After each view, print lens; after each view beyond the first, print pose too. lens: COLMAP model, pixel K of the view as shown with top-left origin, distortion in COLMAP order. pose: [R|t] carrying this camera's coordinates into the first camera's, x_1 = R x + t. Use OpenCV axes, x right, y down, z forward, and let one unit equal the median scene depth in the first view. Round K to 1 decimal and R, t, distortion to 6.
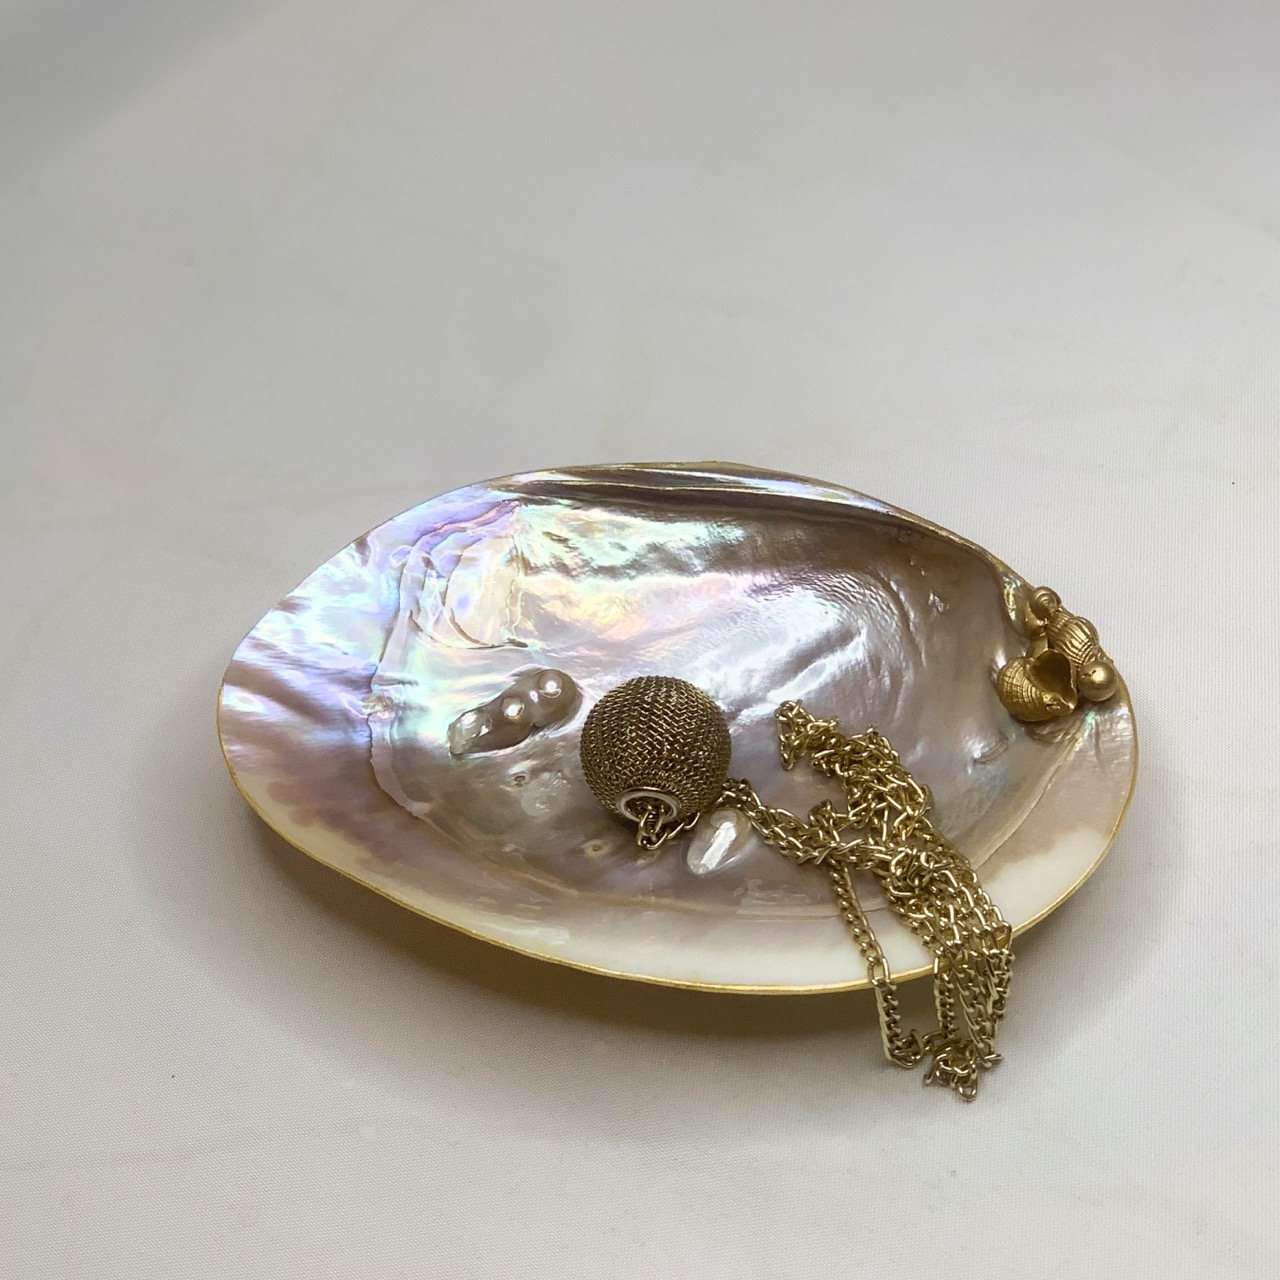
lens RADIAL K [[3321.6, 0, 640.2], [0, 3321.6, 640.3], [0, 0, 1]] dist [-0.263724, 0.000000]
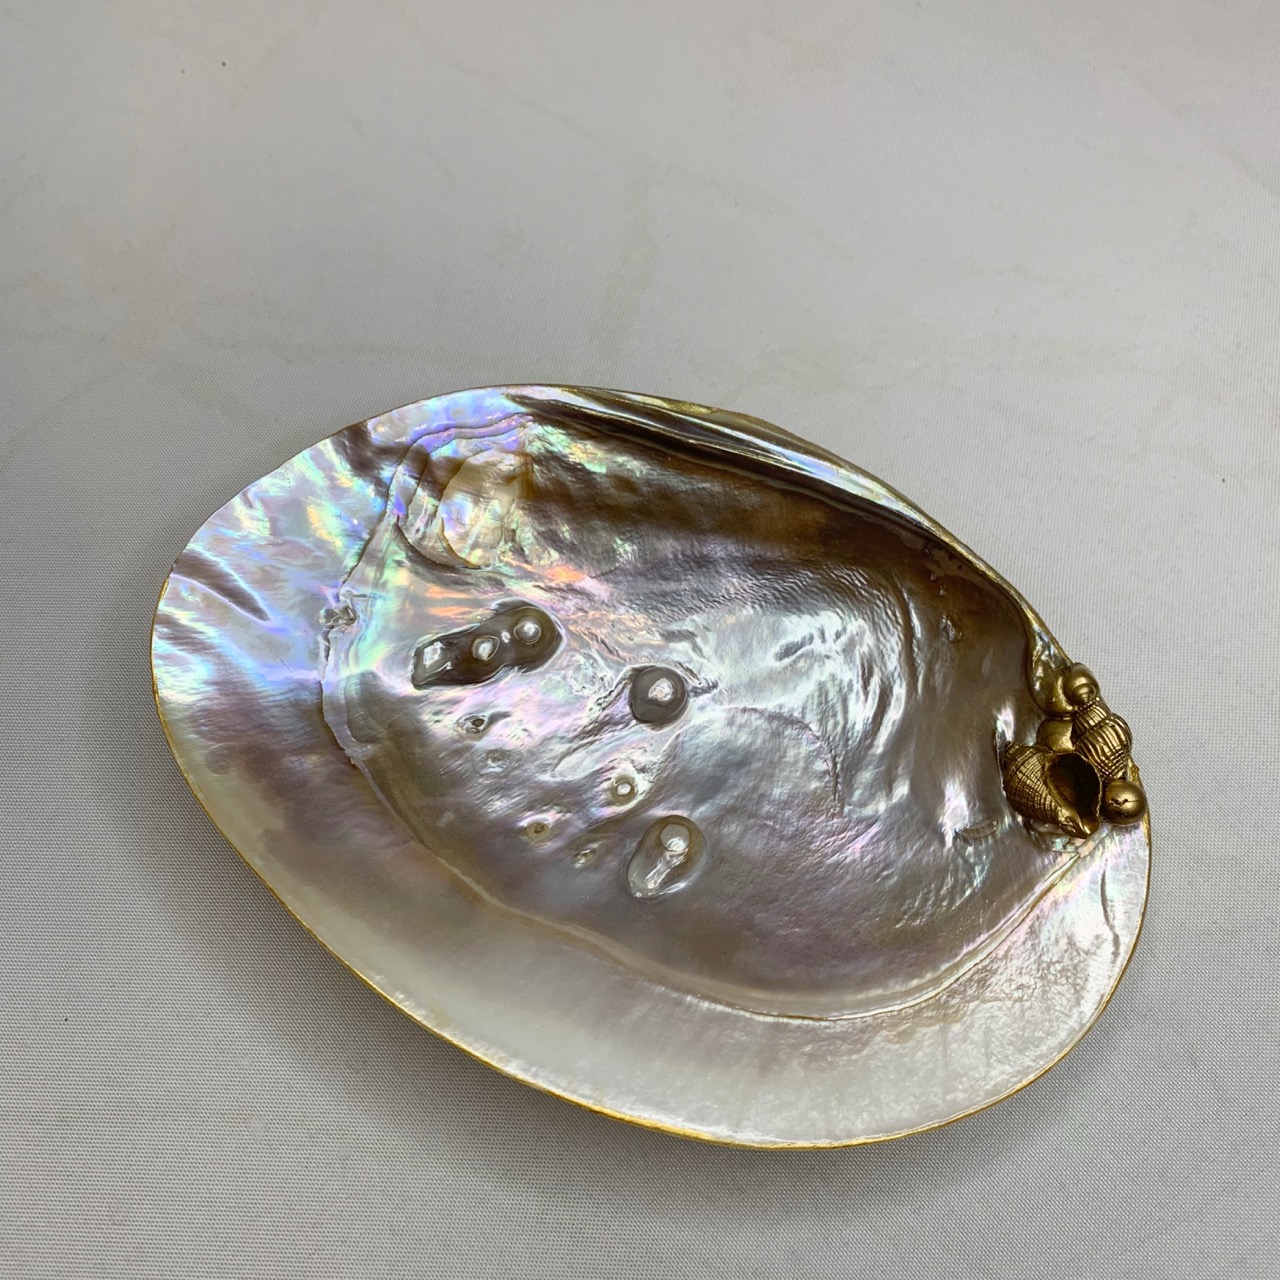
lens RADIAL K [[1287.9, 0, 602.9], [0, 1287.9, 653.2], [0, 0, 1]] dist [-0.023354, 0.000000]
pose [[0.980931, 0.194202, 0.007718, -0.007178], [-0.185391, 0.923029, 0.337116, -0.109042], [0.058345, -0.332118, 0.941432, 0.654843]]
